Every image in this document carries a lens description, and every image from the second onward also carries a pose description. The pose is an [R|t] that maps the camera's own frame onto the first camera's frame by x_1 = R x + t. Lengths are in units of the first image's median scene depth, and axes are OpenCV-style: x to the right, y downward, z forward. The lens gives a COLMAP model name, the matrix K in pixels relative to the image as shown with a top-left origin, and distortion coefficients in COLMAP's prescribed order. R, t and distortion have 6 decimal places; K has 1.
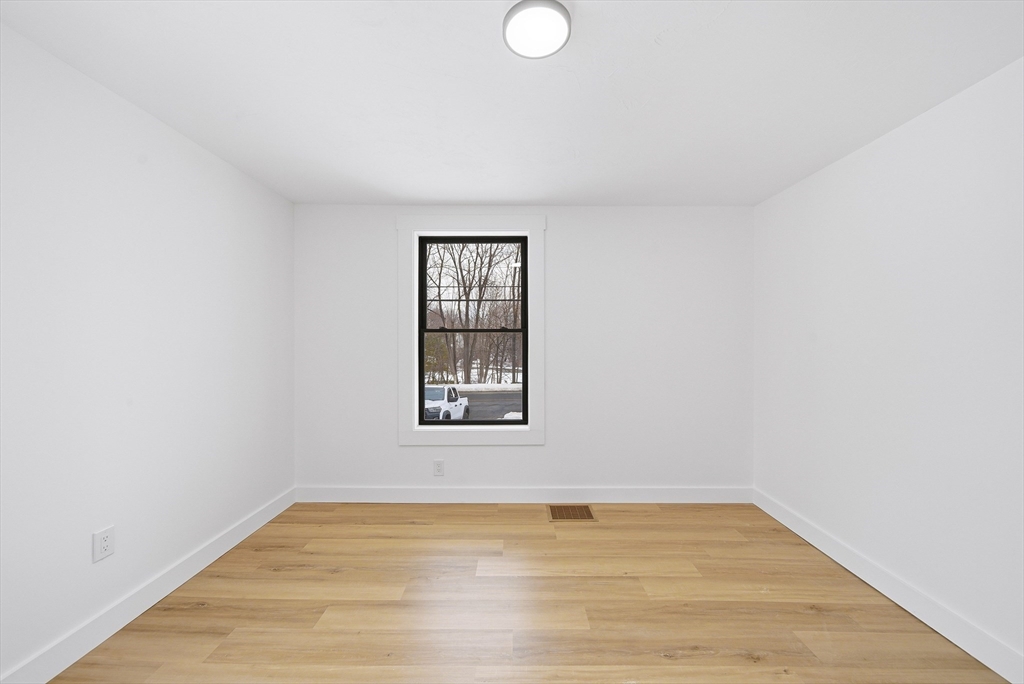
lens RADIAL K [[367.8, 0, 509.2], [0, 367.8, 343.7], [0, 0, 1]] dist [0.009435, -0.004542]
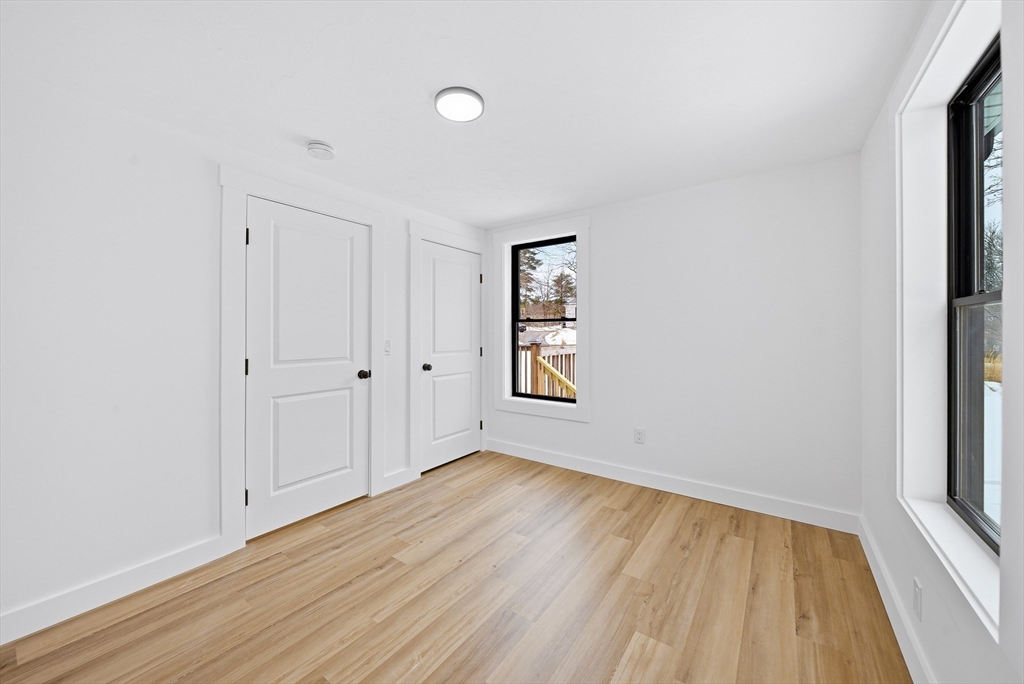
lens RADIAL K [[378.9, 0, 514.7], [0, 378.9, 330.6], [0, 0, 1]] dist [-0.002210, -0.000108]
pose [[-0.566655, -0.003321, -0.823949, 0.700690], [0.002732, 0.999979, -0.005910, 0.001309], [0.823951, -0.005600, -0.566634, 1.227013]]
